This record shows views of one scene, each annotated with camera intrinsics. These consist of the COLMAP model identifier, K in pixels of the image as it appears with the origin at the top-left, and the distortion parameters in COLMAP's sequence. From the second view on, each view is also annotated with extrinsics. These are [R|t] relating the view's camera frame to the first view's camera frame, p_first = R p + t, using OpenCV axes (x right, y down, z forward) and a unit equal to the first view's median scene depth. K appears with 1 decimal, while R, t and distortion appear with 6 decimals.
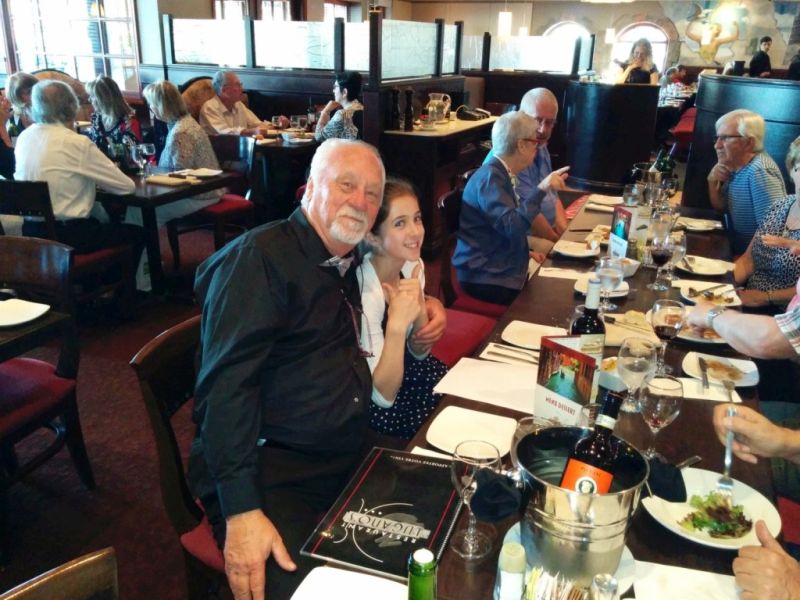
lens RADIAL K [[699.2, 0, 400.0], [0, 699.2, 300.0], [0, 0, 1]] dist [0.062872, -0.090256]
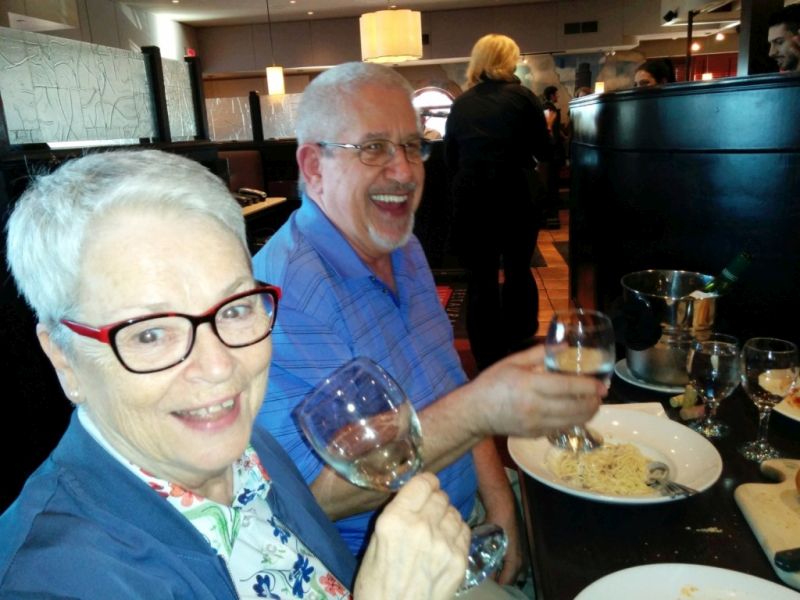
lens RADIAL K [[699.2, 0, 400.0], [0, 699.2, 300.0], [0, 0, 1]] dist [0.062872, -0.090256]
pose [[0.958030, -0.141621, 0.249242, 0.075523], [0.169073, 0.981271, -0.092312, -0.079304], [-0.231501, 0.130577, 0.964032, 0.316752]]
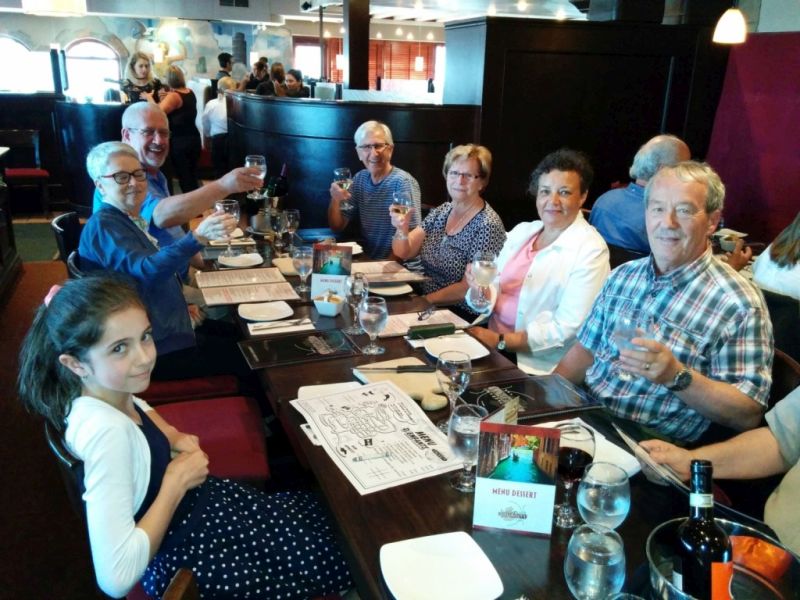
lens RADIAL K [[699.2, 0, 400.0], [0, 699.2, 300.0], [0, 0, 1]] dist [0.062872, -0.090256]
pose [[0.741328, -0.207225, 0.638350, -0.062602], [0.220261, 0.973578, 0.060255, -0.026913], [-0.633970, 0.095935, 0.767384, 0.068250]]
